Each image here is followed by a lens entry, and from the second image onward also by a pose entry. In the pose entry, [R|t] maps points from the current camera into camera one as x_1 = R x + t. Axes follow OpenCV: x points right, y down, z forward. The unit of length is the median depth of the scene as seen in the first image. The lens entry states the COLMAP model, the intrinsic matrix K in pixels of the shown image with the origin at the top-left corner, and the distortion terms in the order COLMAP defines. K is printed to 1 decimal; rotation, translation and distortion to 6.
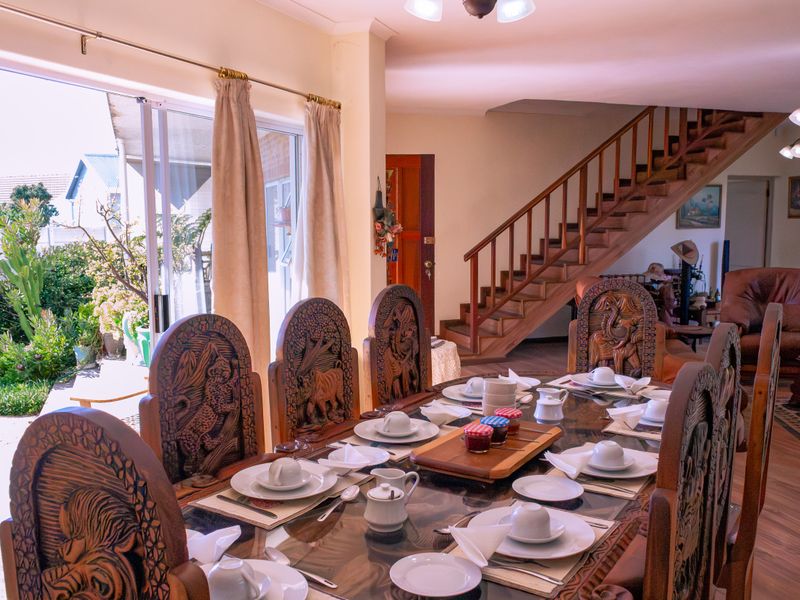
lens RADIAL K [[711.2, 0, 399.0], [0, 711.2, 303.2], [0, 0, 1]] dist [0.003201, -0.004725]
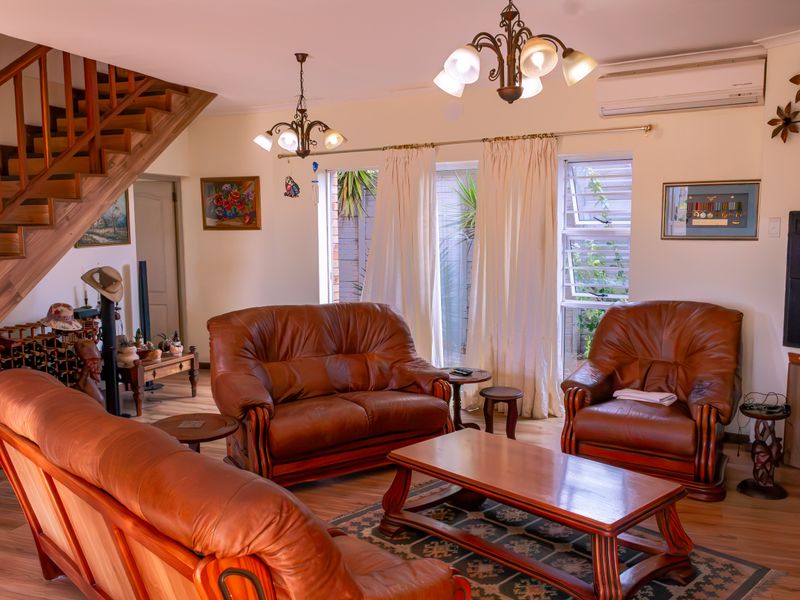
lens RADIAL K [[711.2, 0, 399.0], [0, 711.2, 303.2], [0, 0, 1]] dist [0.003201, -0.004725]
pose [[0.612726, -0.090333, 0.785116, 0.048302], [0.093576, 0.994750, 0.041423, -0.056325], [-0.784736, 0.048088, 0.617962, 0.378895]]
